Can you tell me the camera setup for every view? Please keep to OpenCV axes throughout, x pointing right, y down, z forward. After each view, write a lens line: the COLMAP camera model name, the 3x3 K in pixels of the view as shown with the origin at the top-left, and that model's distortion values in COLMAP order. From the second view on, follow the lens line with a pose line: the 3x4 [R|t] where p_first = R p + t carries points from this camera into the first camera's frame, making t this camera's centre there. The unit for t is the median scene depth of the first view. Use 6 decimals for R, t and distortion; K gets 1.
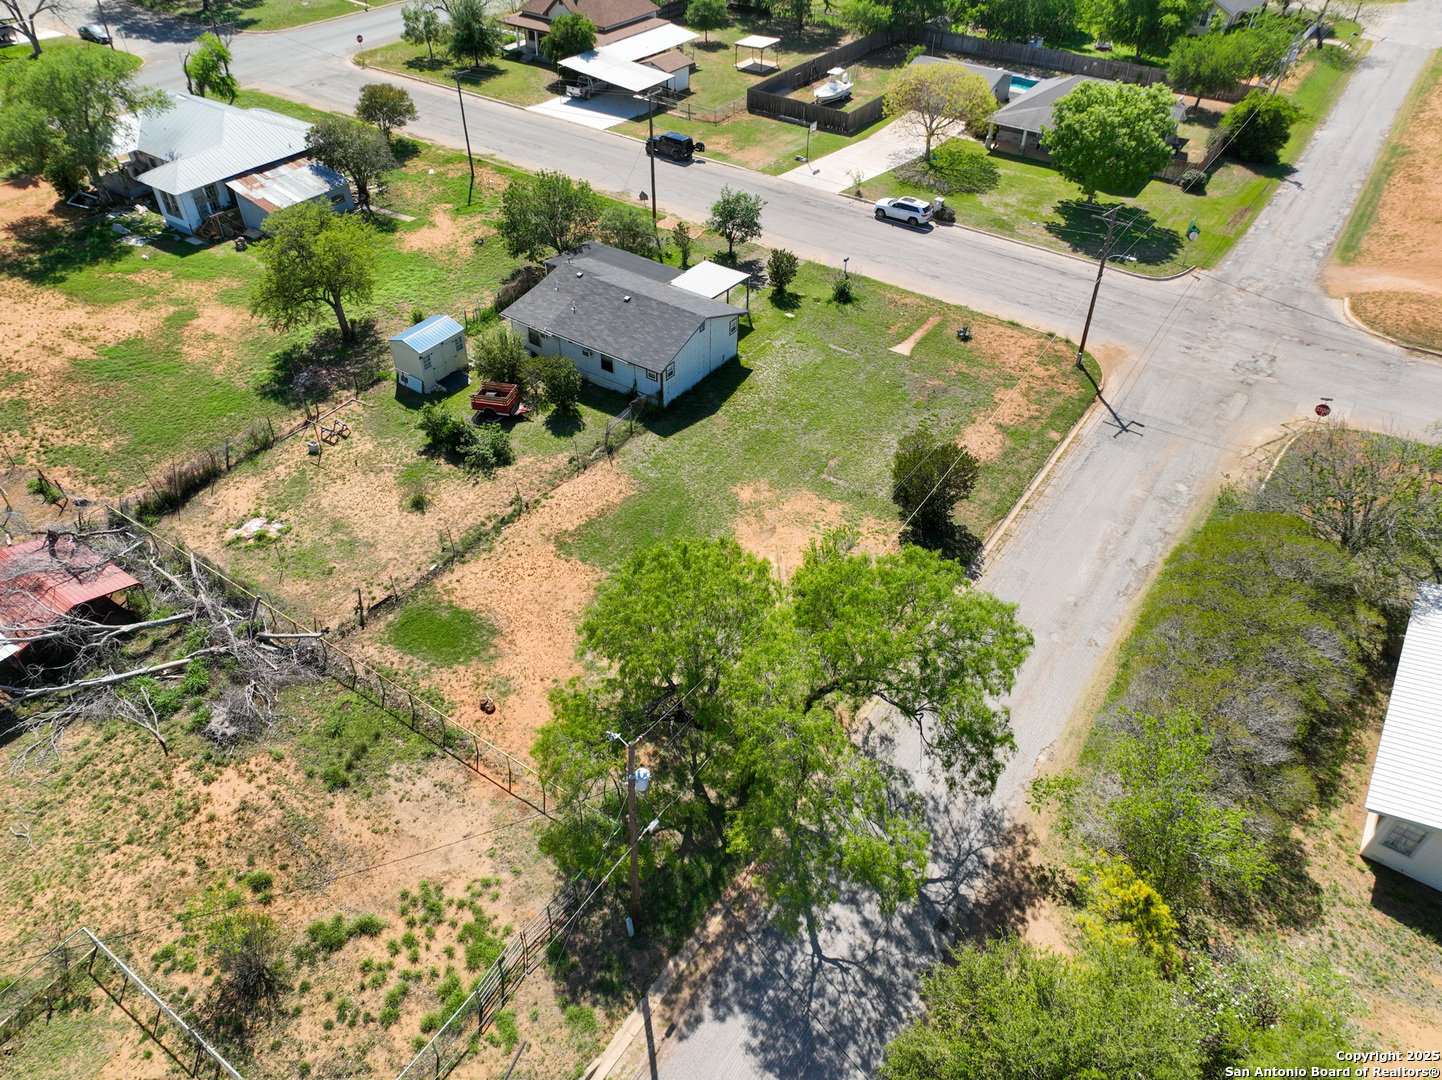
lens RADIAL K [[1011.0, 0, 721.0], [0, 1011.0, 540.0], [0, 0, 1]] dist [0.007107, 0.008229]
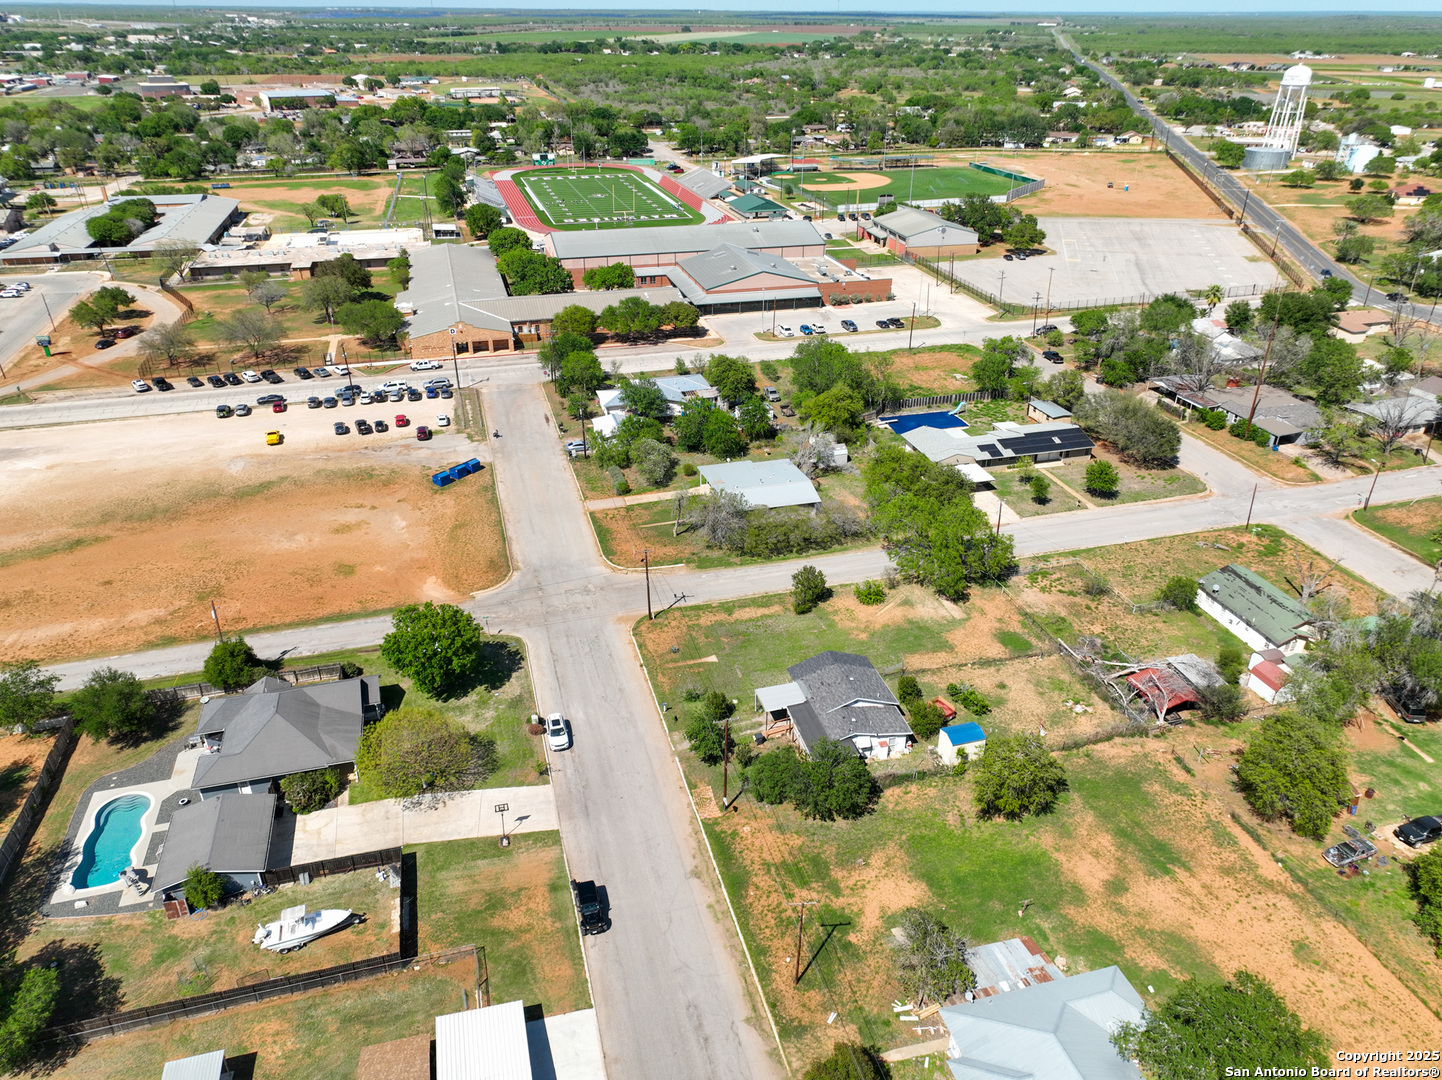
lens RADIAL K [[1011.0, 0, 721.0], [0, 1011.0, 540.0], [0, 0, 1]] dist [0.007107, 0.008229]
pose [[-0.762798, -0.315528, 0.564430, -1.031343], [0.412500, 0.434764, 0.800515, -2.281108], [-0.497979, 0.843458, -0.201482, 1.595401]]
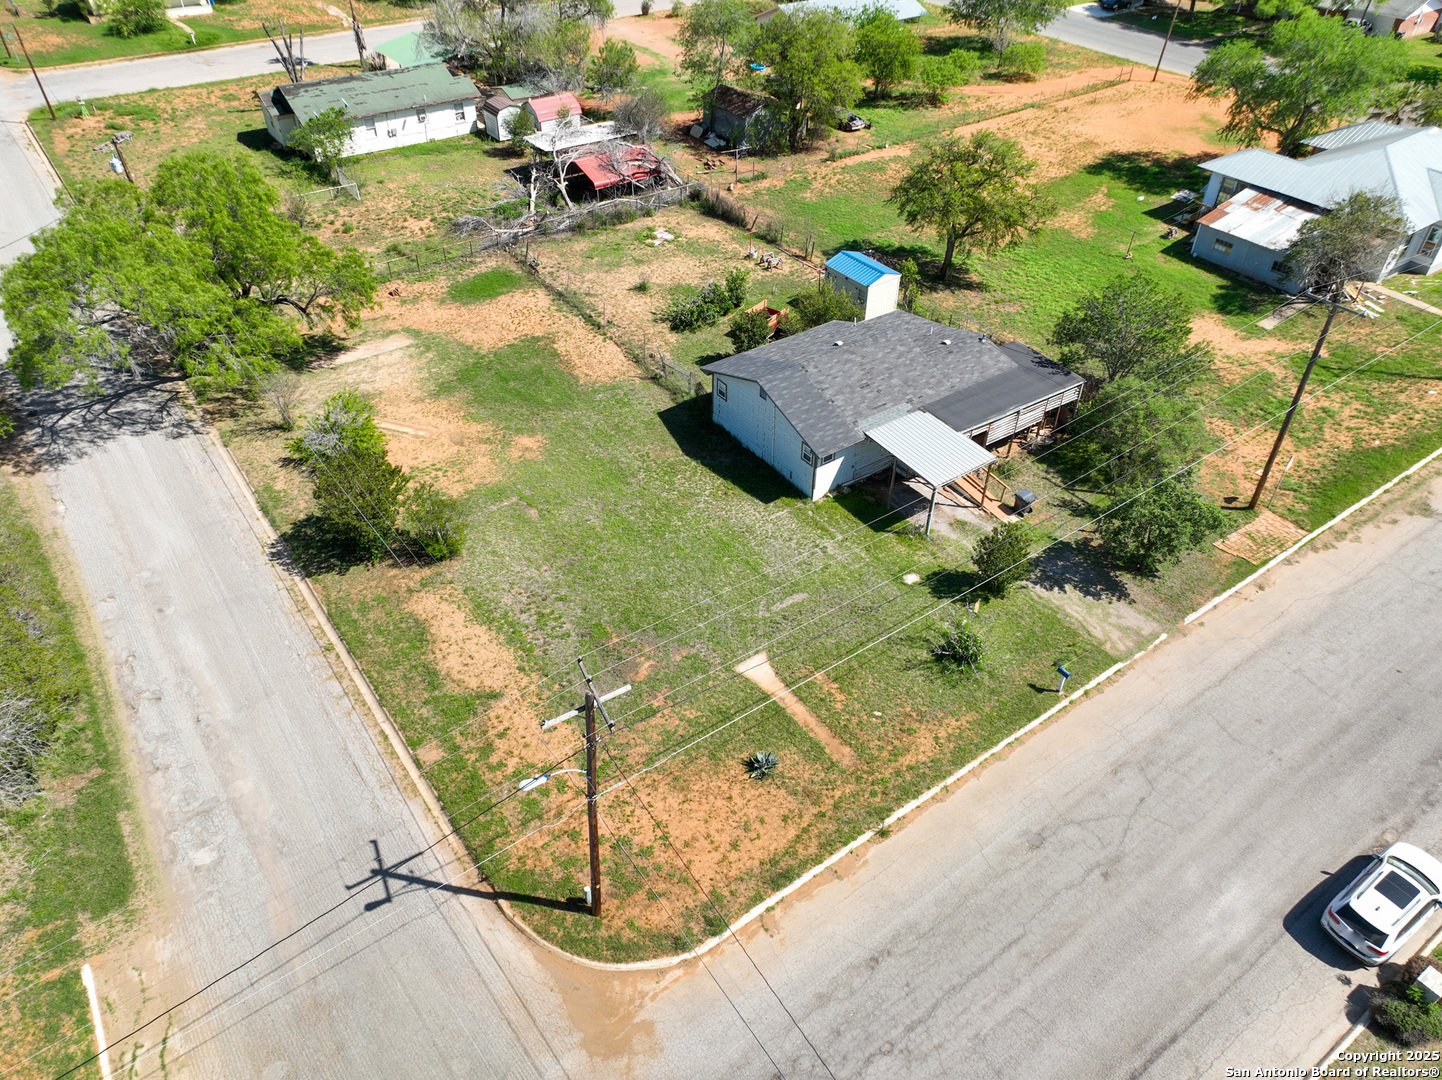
lens RADIAL K [[1011.0, 0, 721.0], [0, 1011.0, 540.0], [0, 0, 1]] dist [0.007107, 0.008229]
pose [[-0.339145, 0.591483, -0.731525, 0.771188], [-0.625012, 0.439506, 0.645132, -0.792670], [0.703094, 0.676005, 0.220628, 1.099558]]
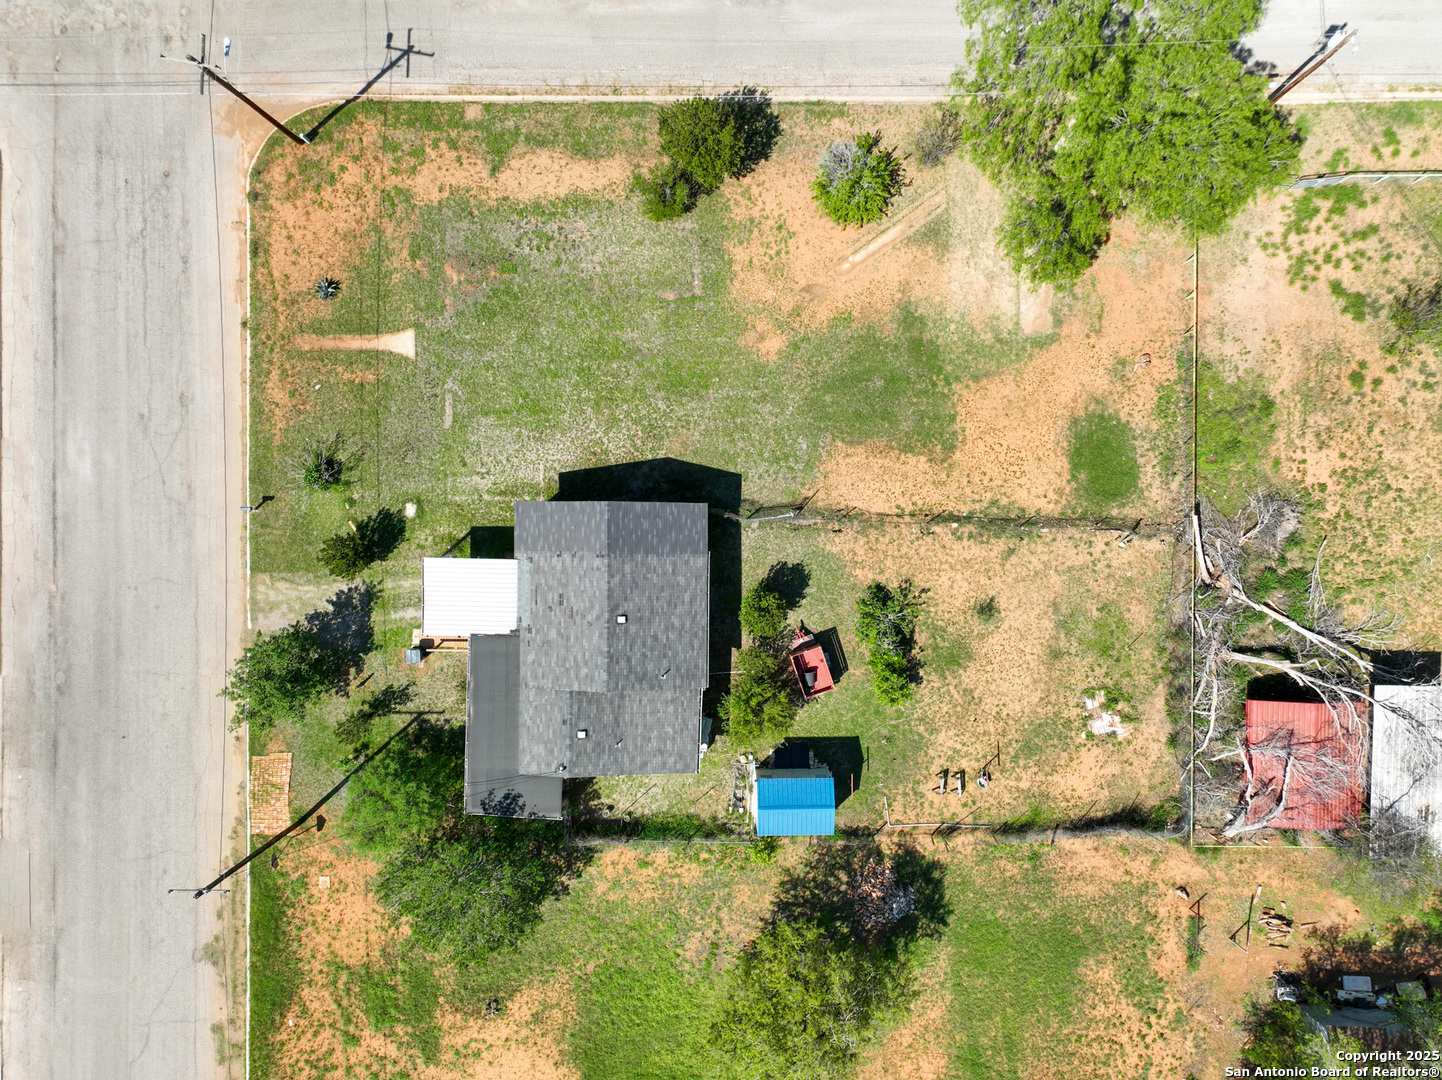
lens RADIAL K [[1011.0, 0, 721.0], [0, 1011.0, 540.0], [0, 0, 1]] dist [0.007107, 0.008229]
pose [[-0.561665, -0.827030, -0.023508, -0.085366], [0.534148, -0.384164, 0.753063, -0.950362], [-0.631837, 0.410412, 0.657529, 0.546510]]
